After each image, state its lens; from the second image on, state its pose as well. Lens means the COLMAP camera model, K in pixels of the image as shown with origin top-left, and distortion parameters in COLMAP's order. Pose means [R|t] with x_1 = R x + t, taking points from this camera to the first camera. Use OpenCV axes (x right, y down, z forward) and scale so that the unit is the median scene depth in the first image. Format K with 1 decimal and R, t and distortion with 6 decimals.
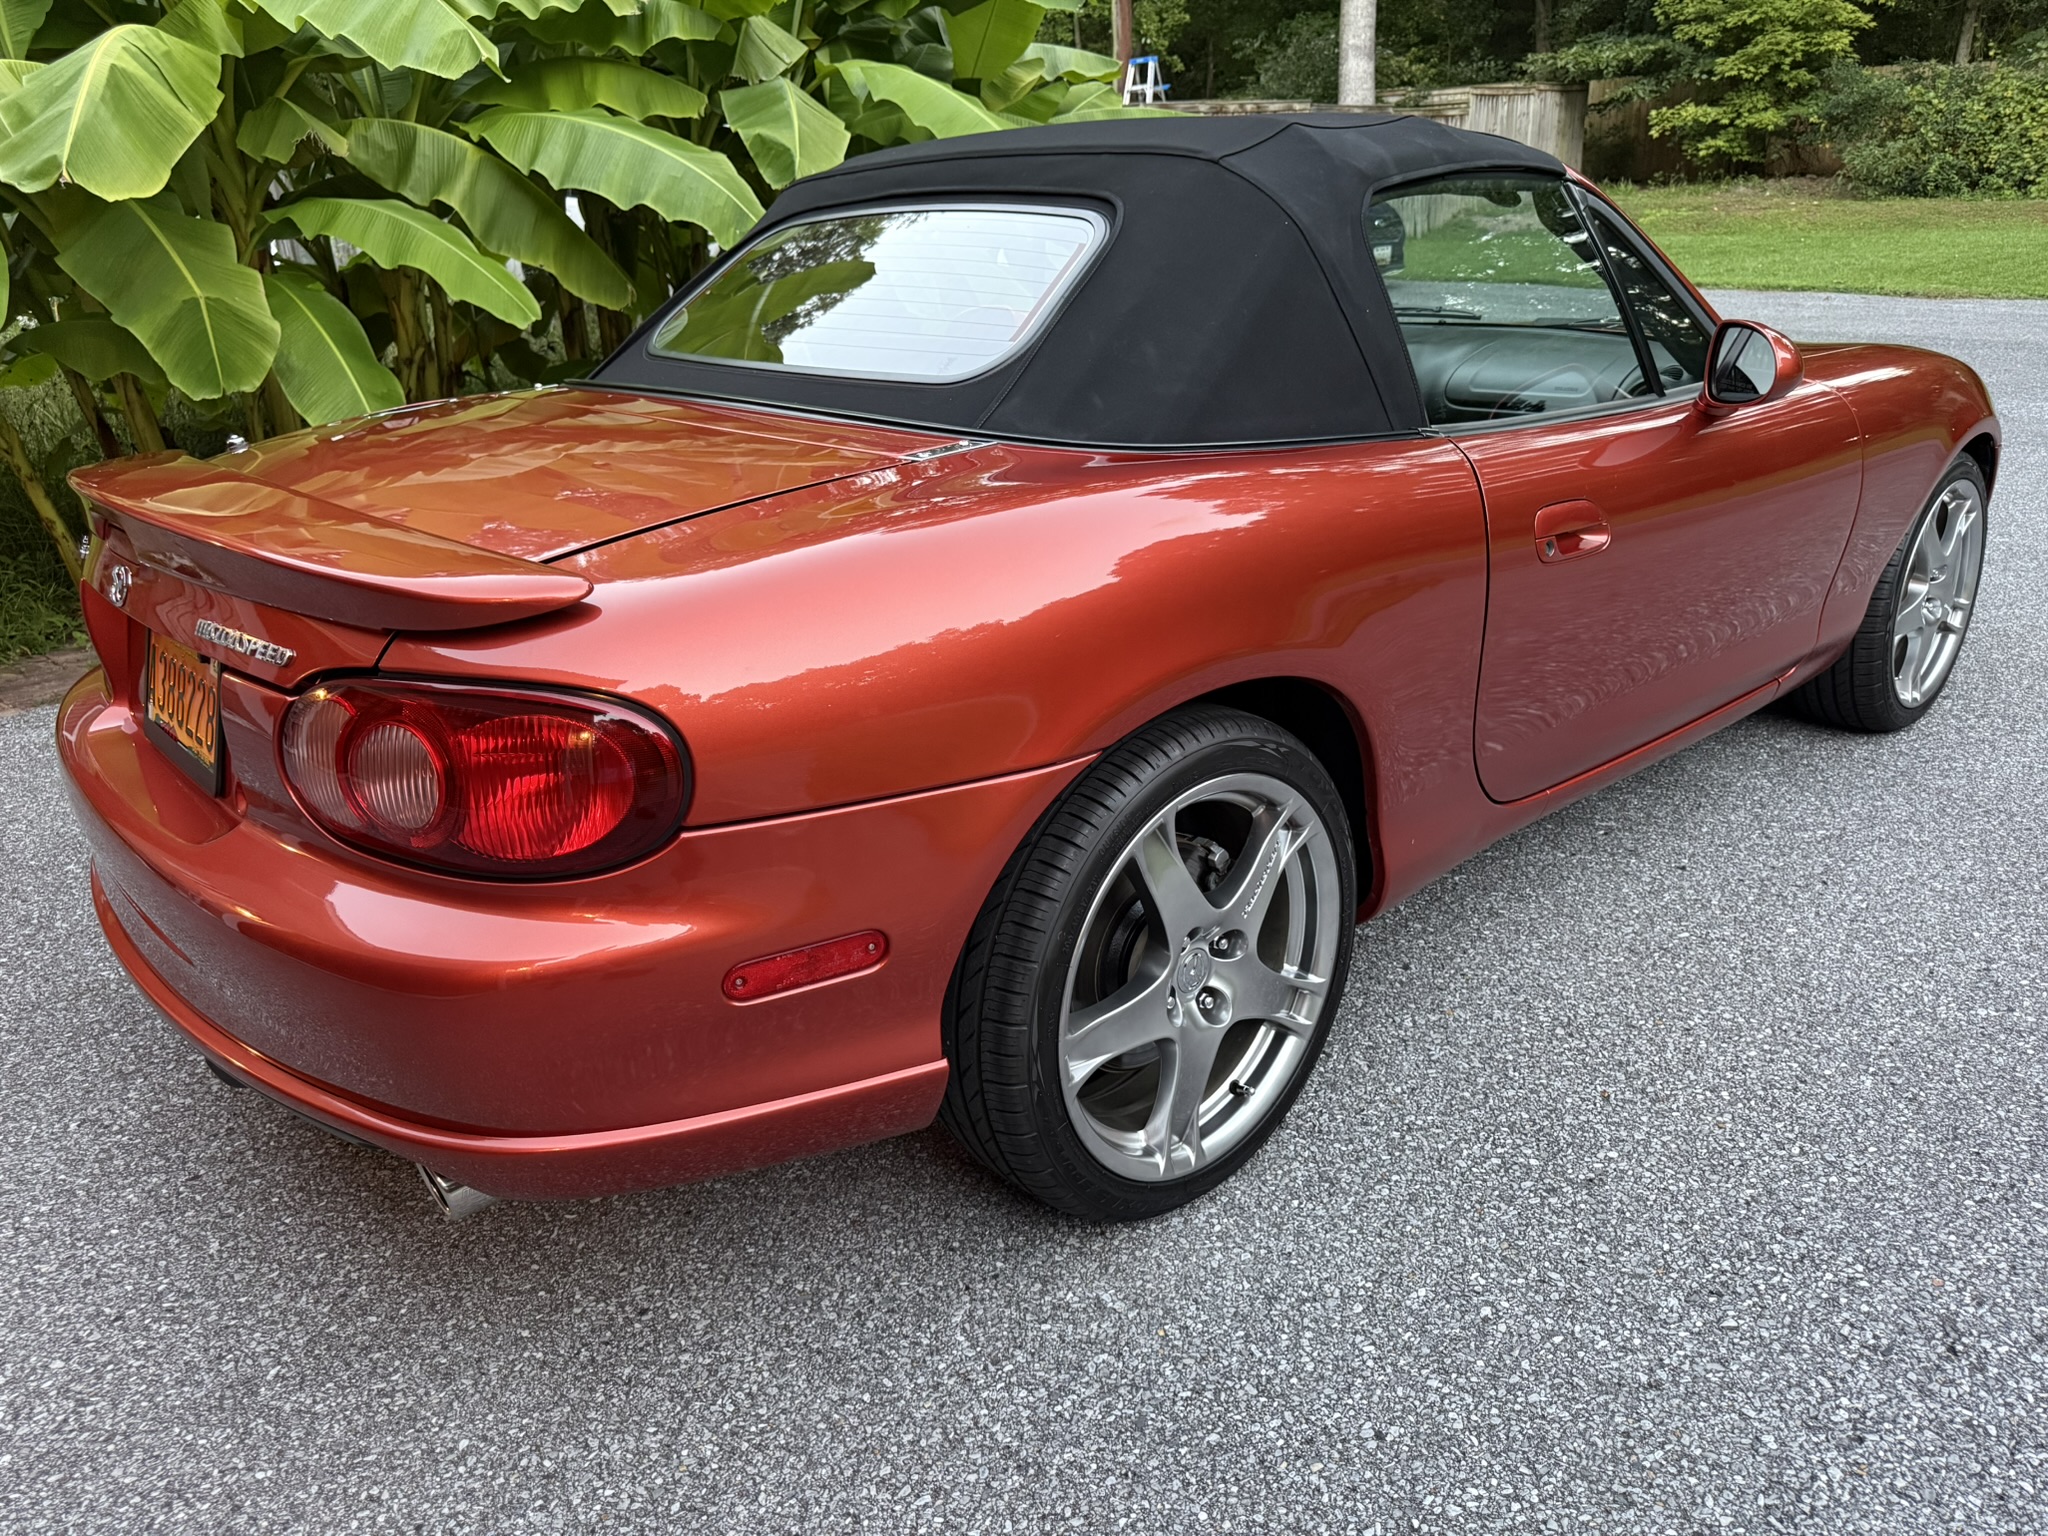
lens RADIAL K [[1455.4, 0, 1025.4], [0, 1455.4, 752.8], [0, 0, 1]] dist [0.003461, -0.008819]
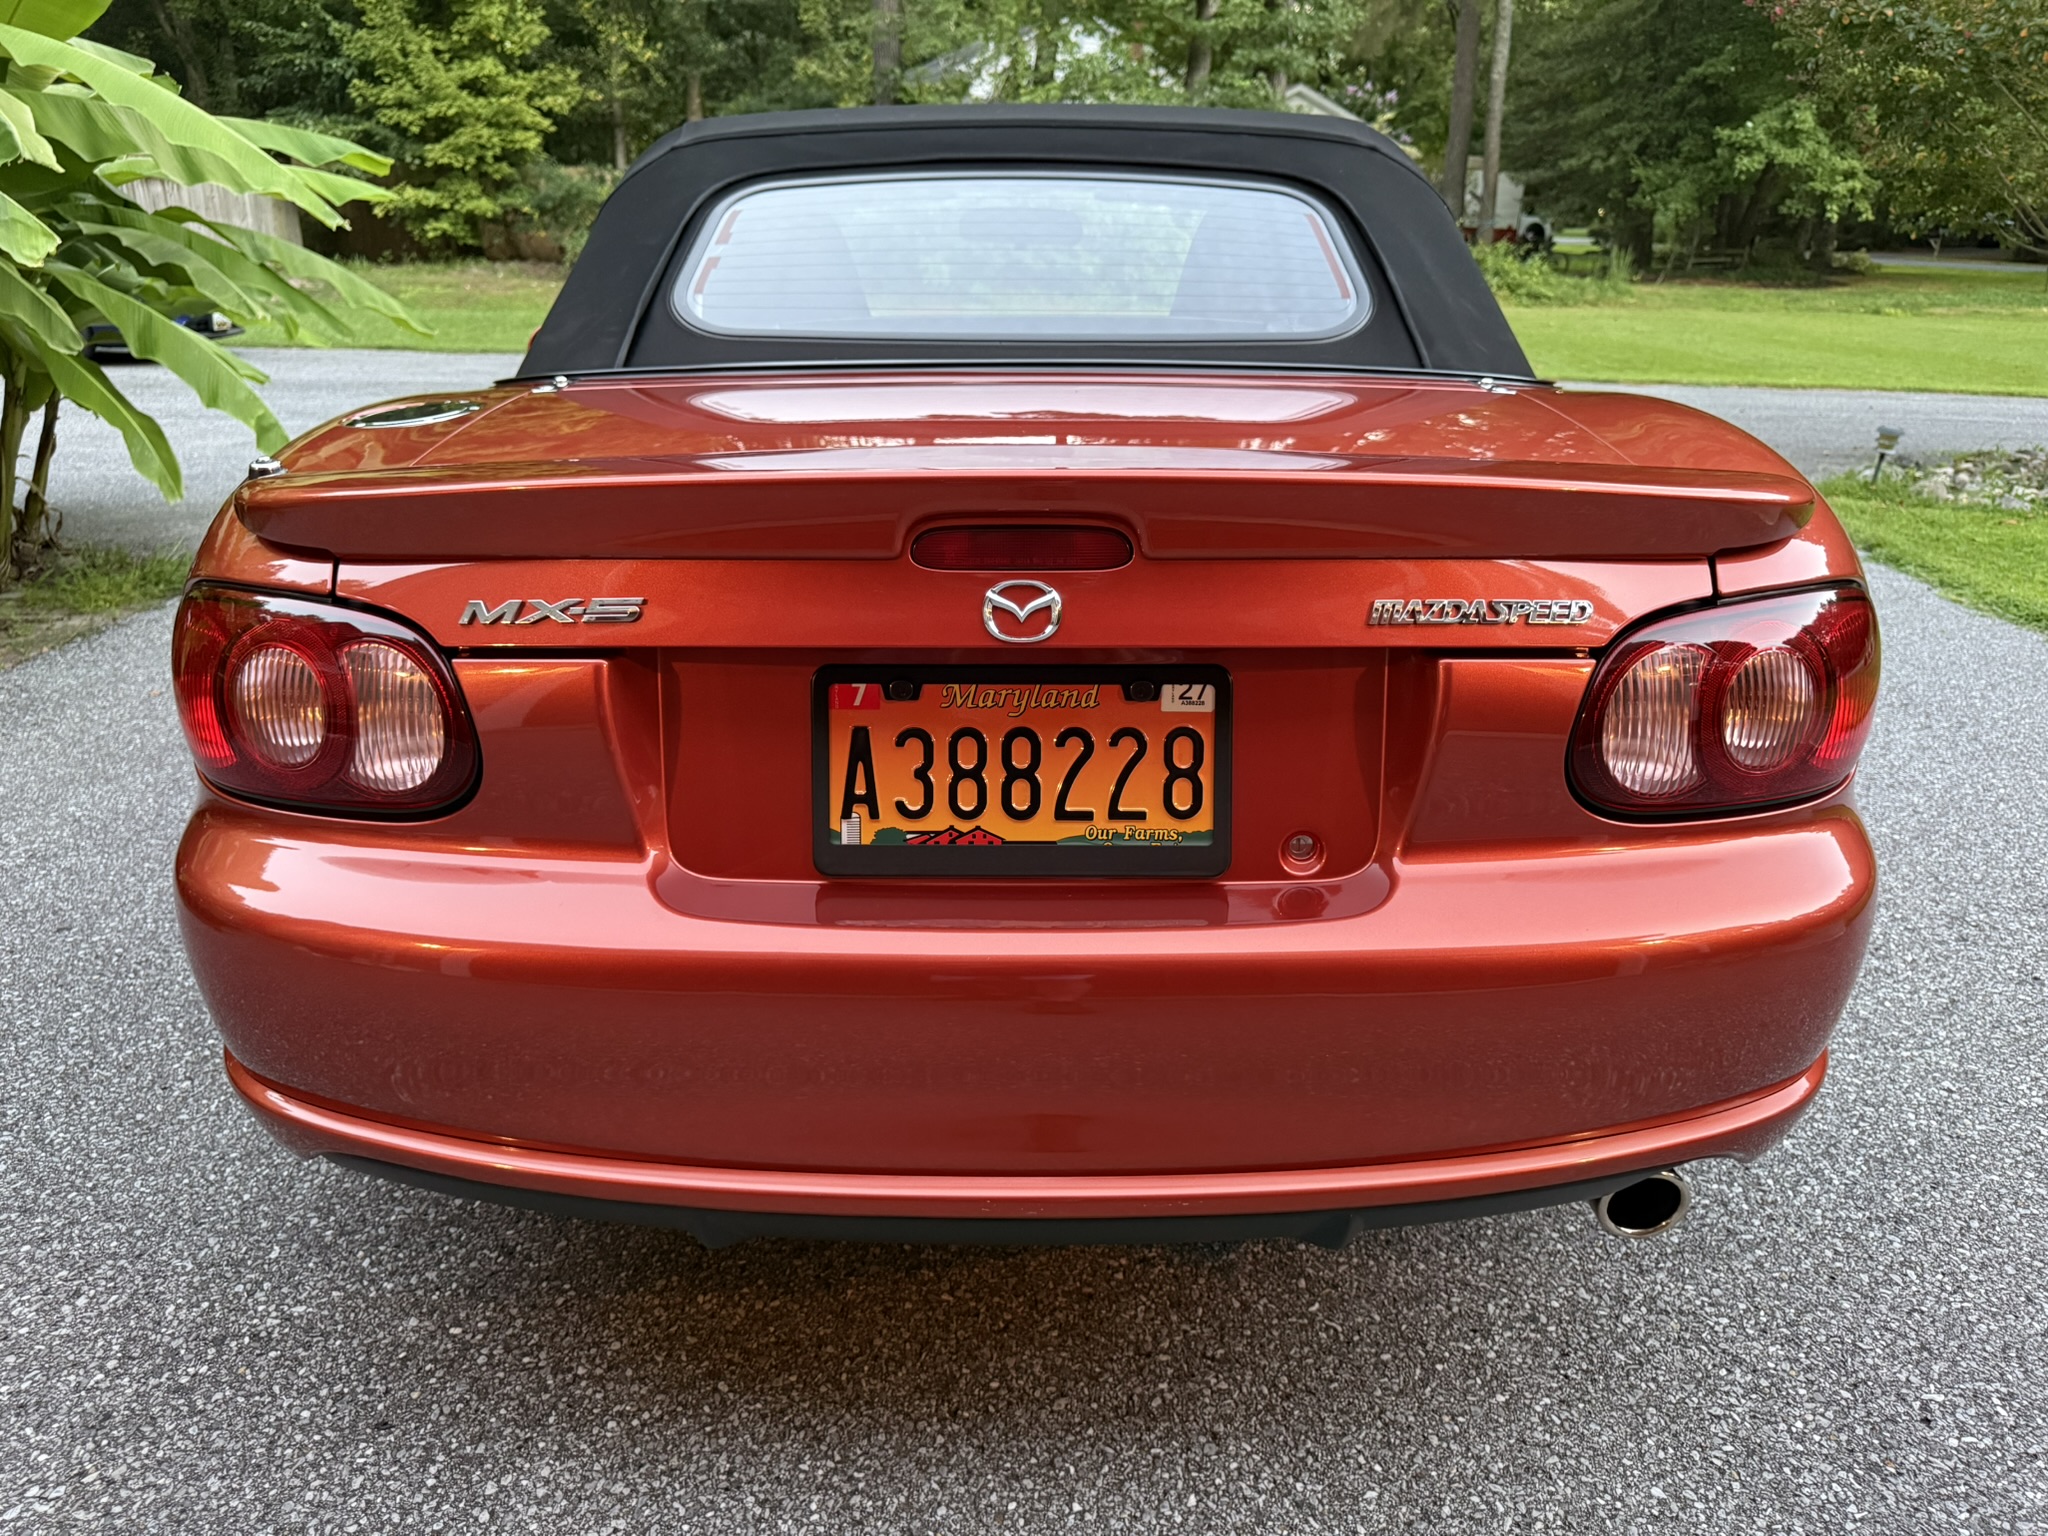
lens RADIAL K [[1455.4, 0, 1014.0], [0, 1455.4, 756.7], [0, 0, 1]] dist [0.003461, -0.008819]
pose [[0.676331, -0.194715, 0.710396, -0.065007], [0.230149, 0.972005, 0.047307, -0.004793], [-0.699720, 0.131501, 0.702210, 0.032753]]
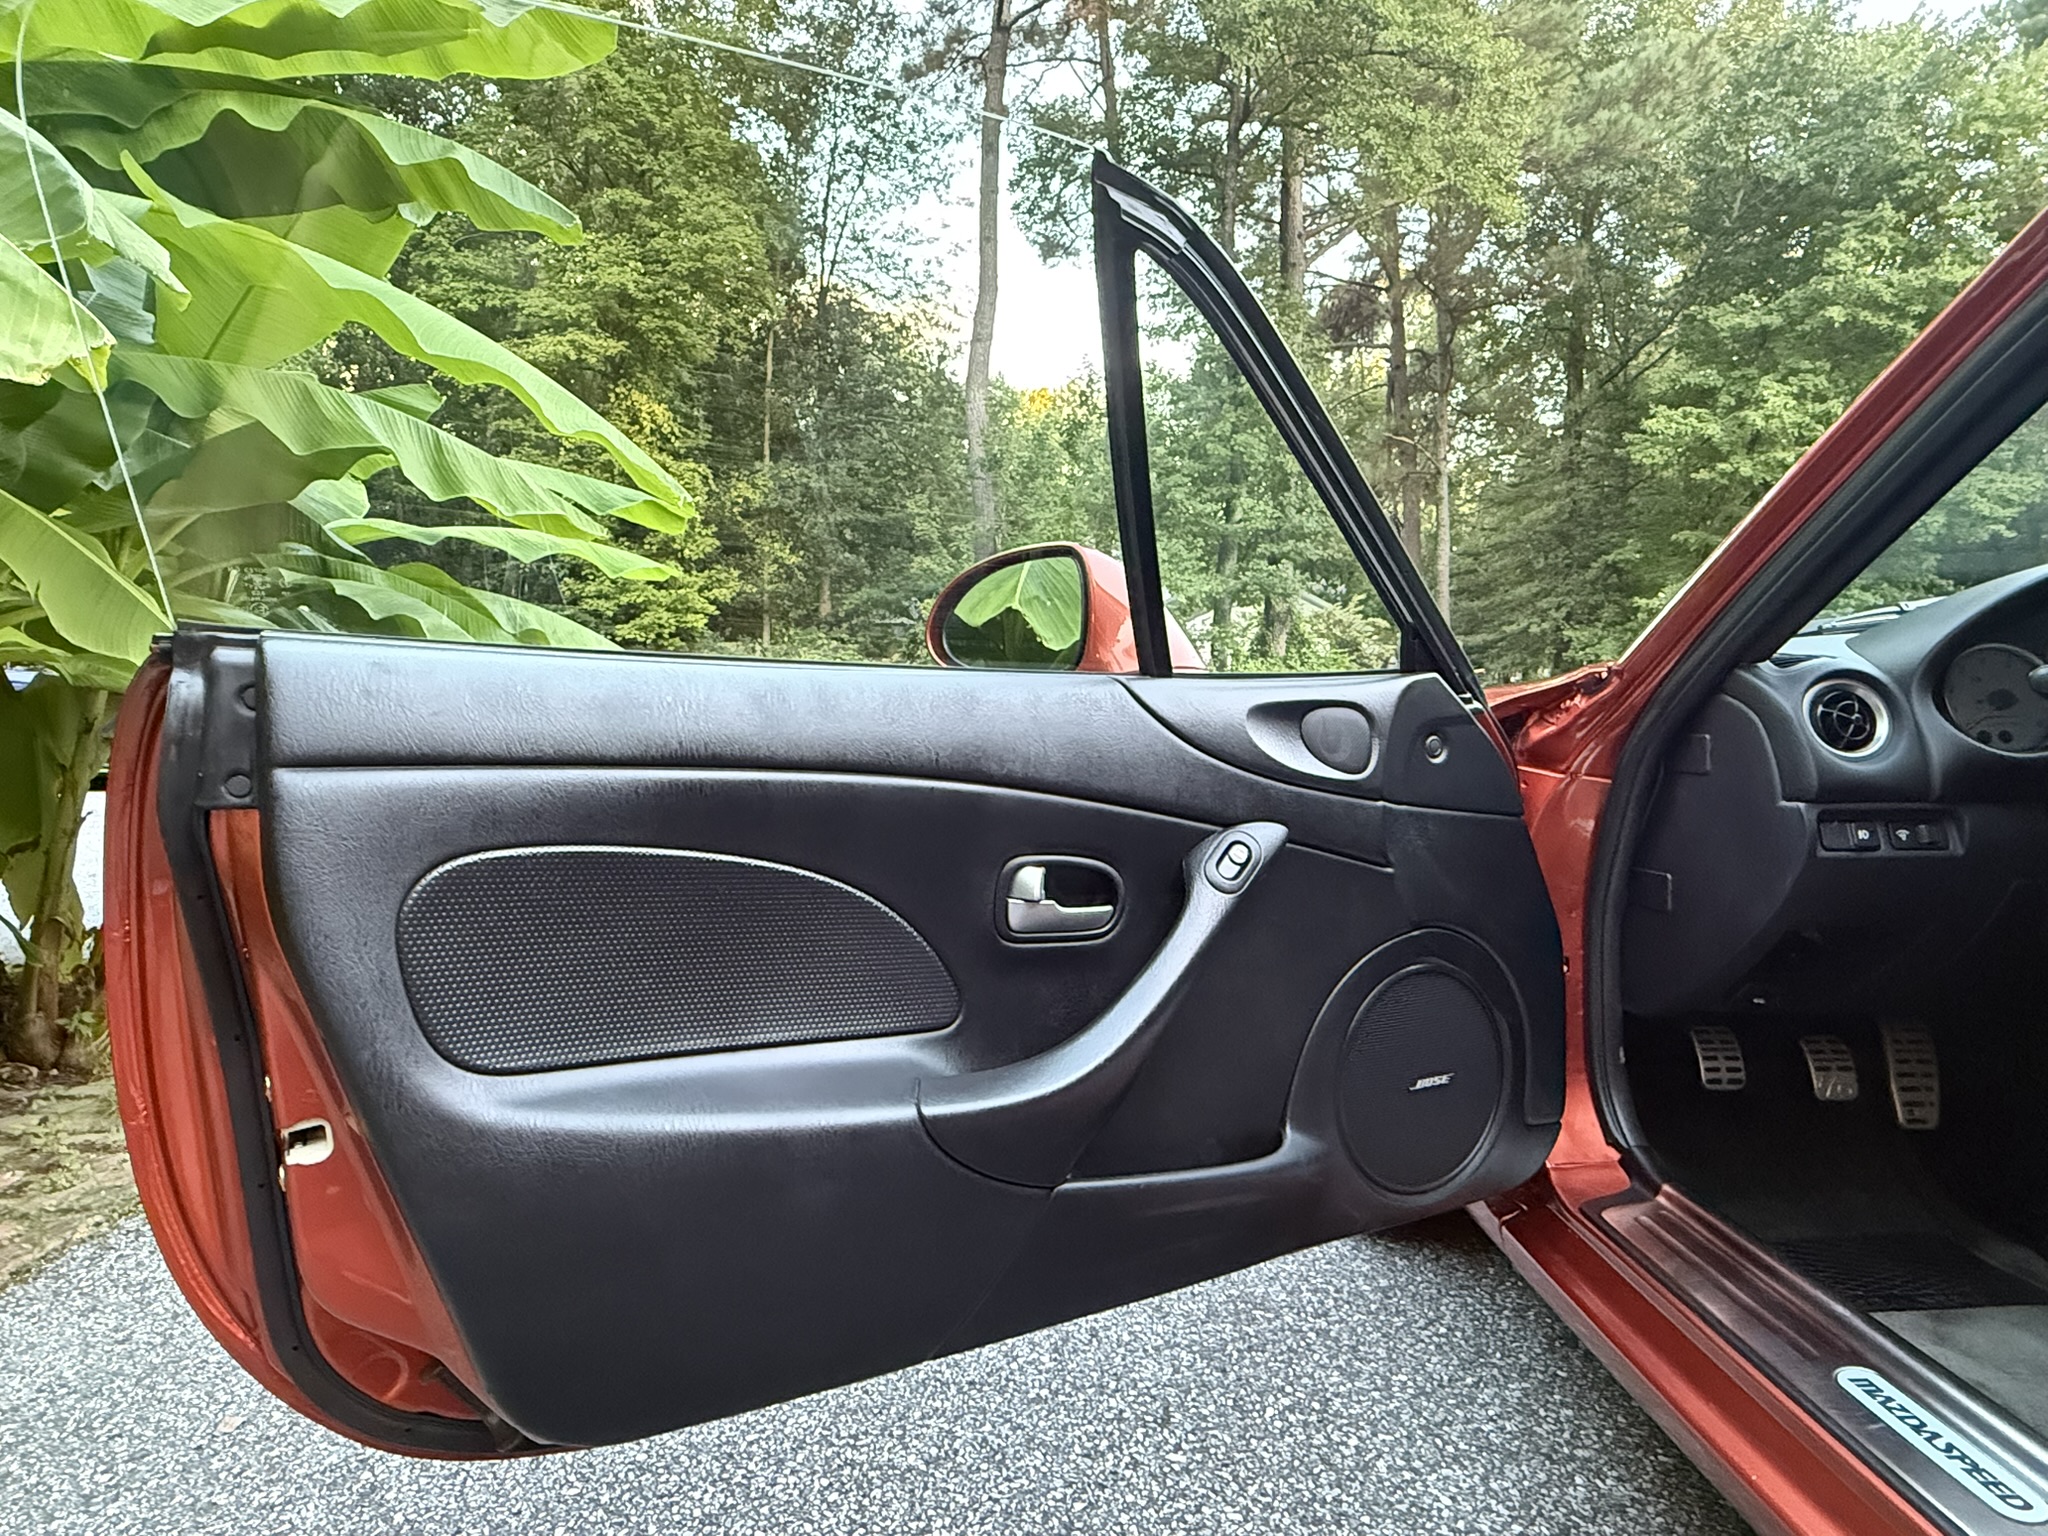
lens RADIAL K [[1166.0, 0, 1018.1], [0, 1166.0, 776.1], [0, 0, 1]] dist [-0.003826, 0.003373]
pose [[0.688810, -0.003216, 0.724935, -0.034066], [0.241004, 0.944129, -0.224806, -0.029051], [-0.683709, 0.329561, 0.651100, 0.120768]]
